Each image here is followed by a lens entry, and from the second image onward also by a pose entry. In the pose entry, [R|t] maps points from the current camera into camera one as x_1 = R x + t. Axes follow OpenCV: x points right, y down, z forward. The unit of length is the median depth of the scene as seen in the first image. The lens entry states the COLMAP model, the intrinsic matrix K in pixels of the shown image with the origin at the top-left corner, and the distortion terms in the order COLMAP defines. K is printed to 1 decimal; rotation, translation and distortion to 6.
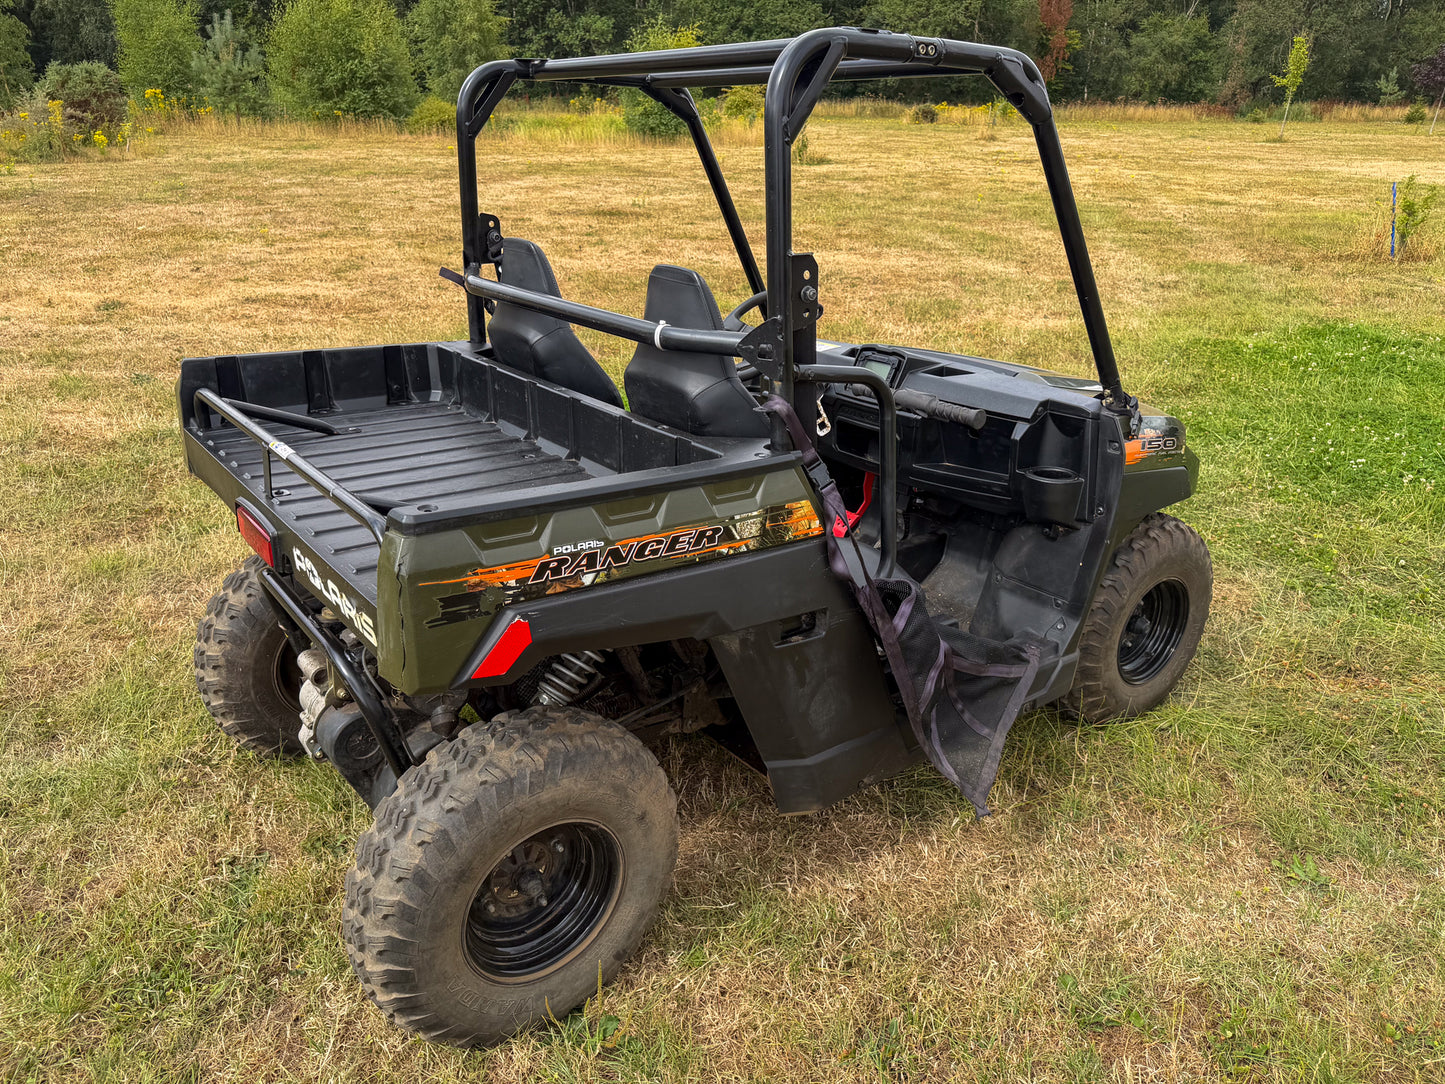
lens RADIAL K [[1013.1, 0, 721.8], [0, 1013.1, 547.1], [0, 0, 1]] dist [0.031377, -0.037907]
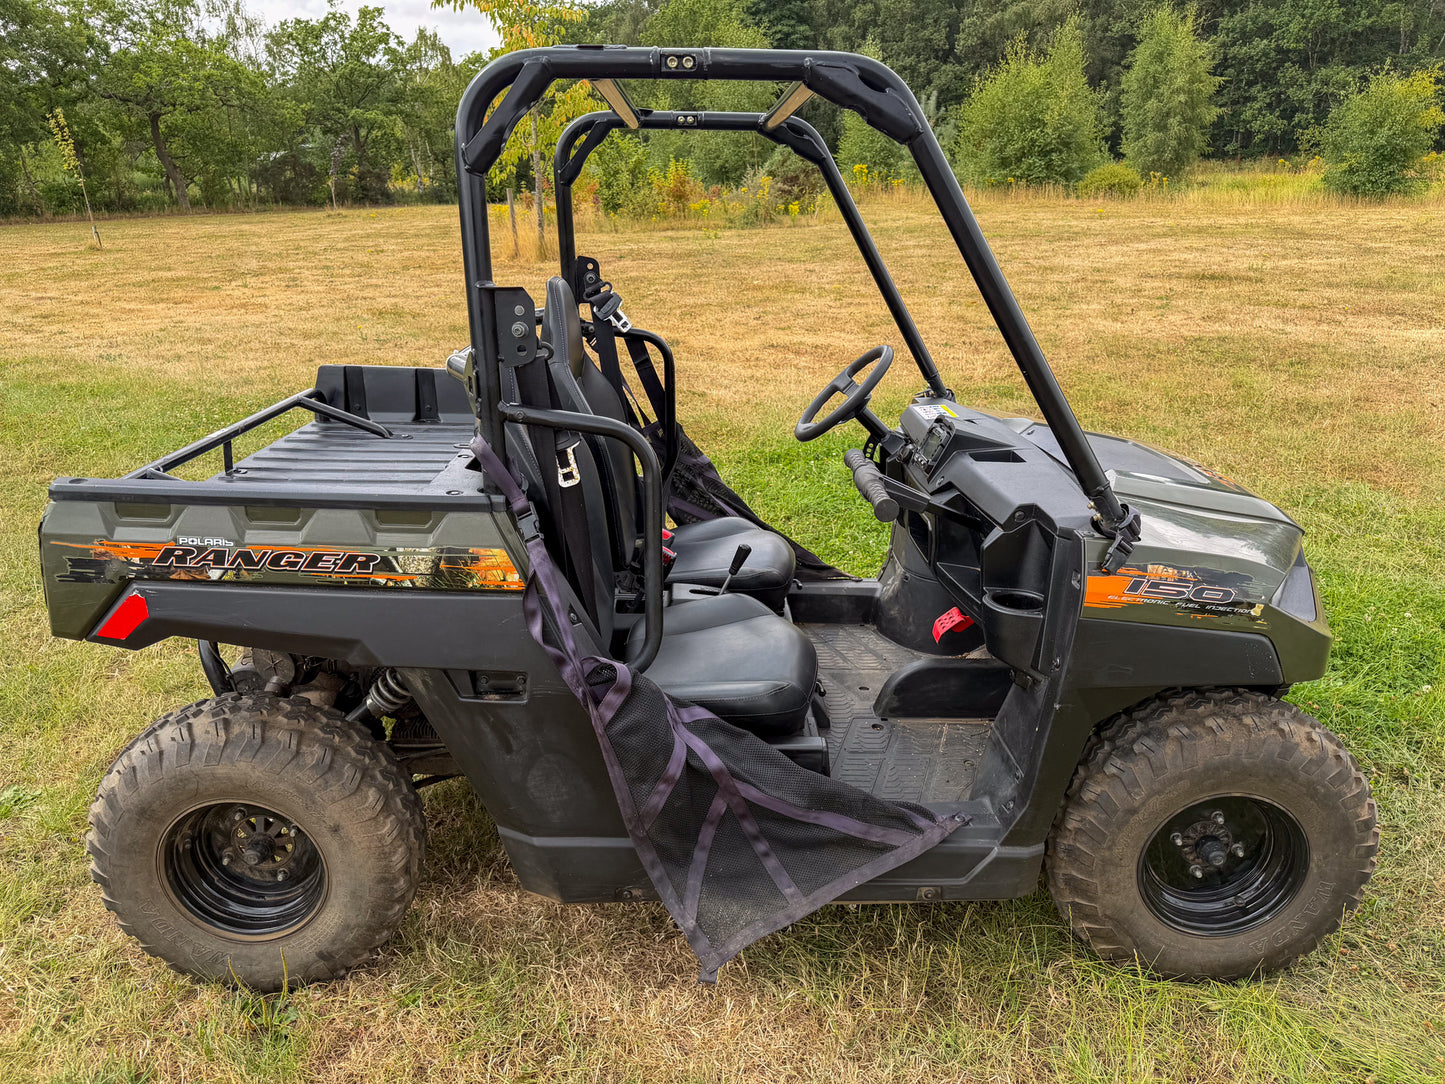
lens RADIAL K [[1019.4, 0, 717.3], [0, 1019.4, 540.2], [0, 0, 1]] dist [0.044137, -0.057822]
pose [[0.812514, 0.168754, -0.557982, 0.730638], [-0.204884, 0.978783, -0.002326, -0.089023], [0.545751, 0.116212, 0.829850, 0.318839]]
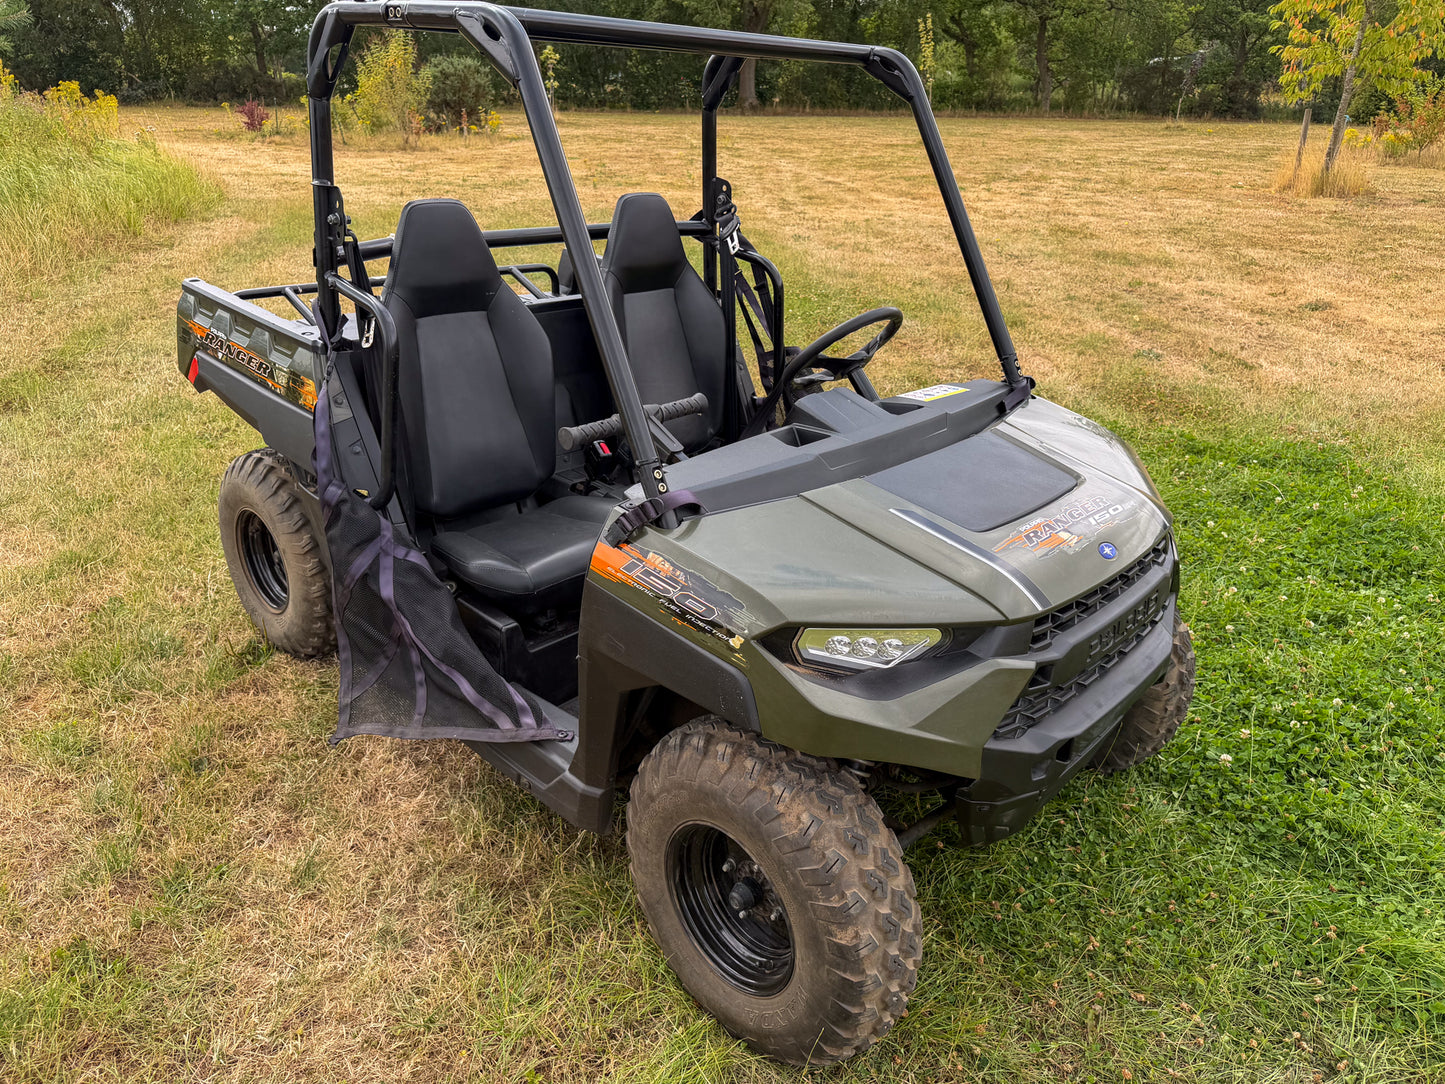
lens RADIAL K [[1013.1, 0, 721.8], [0, 1013.1, 547.1], [0, 0, 1]] dist [0.031377, -0.037907]
pose [[0.182094, 0.403818, -0.896534, 1.324683], [-0.412709, 0.858964, 0.303071, -0.439880], [0.892476, 0.314821, 0.323071, 1.060819]]
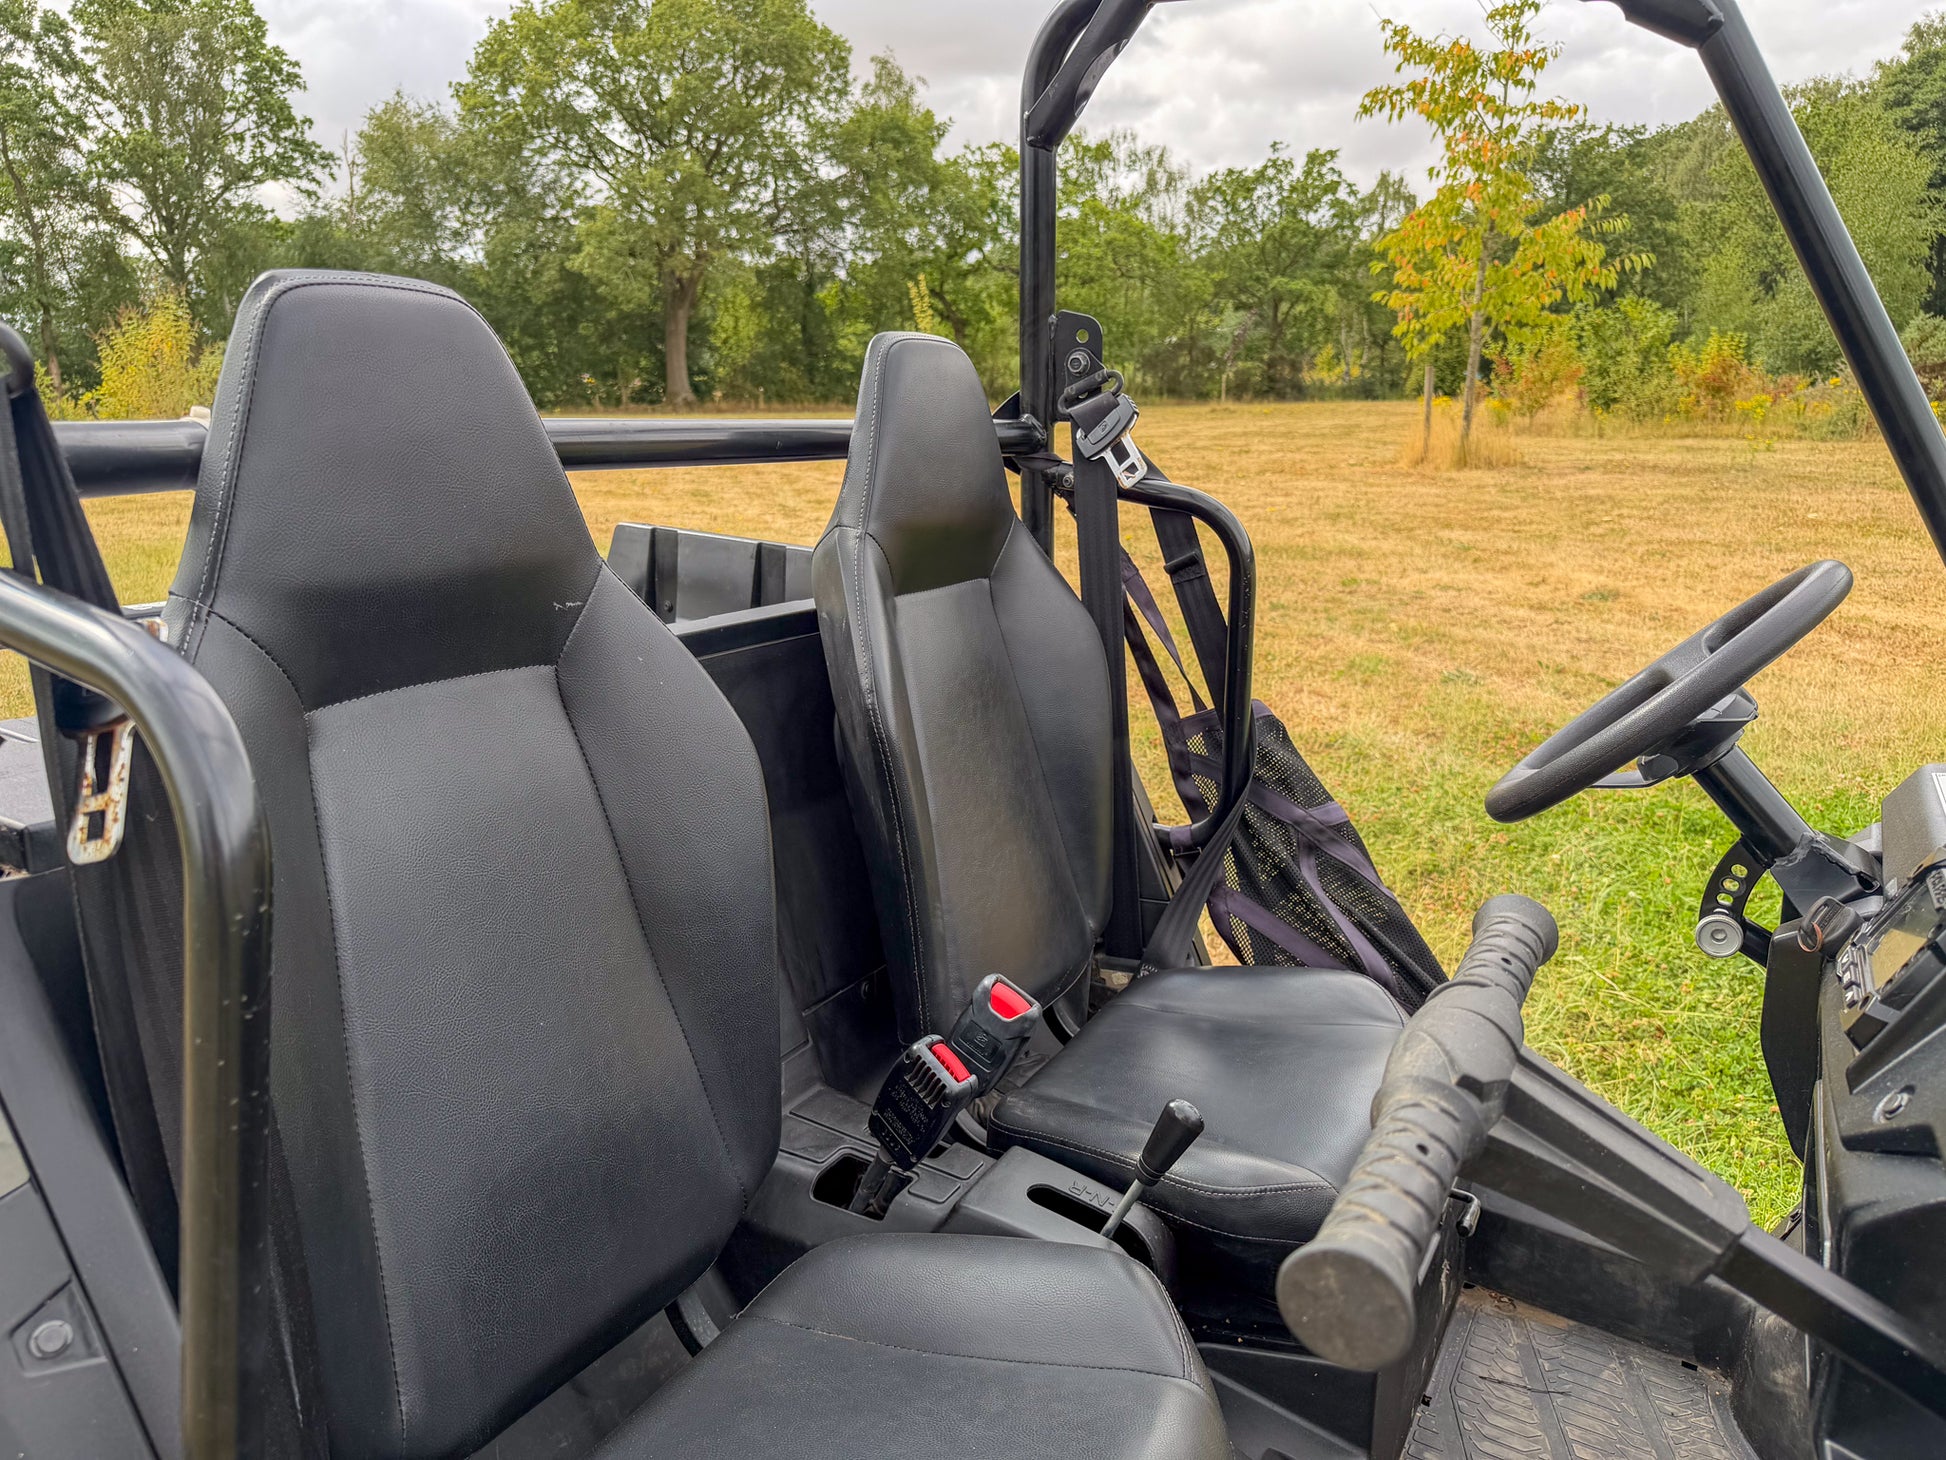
lens RADIAL K [[1377.4, 0, 983.4], [0, 1377.4, 742.6], [0, 0, 1]] dist [0.039288, -0.057058]
pose [[0.412229, 0.220363, -0.884029, 0.472897], [-0.356280, 0.932032, 0.066193, -0.235084], [0.838530, 0.287675, 0.462721, 1.018648]]
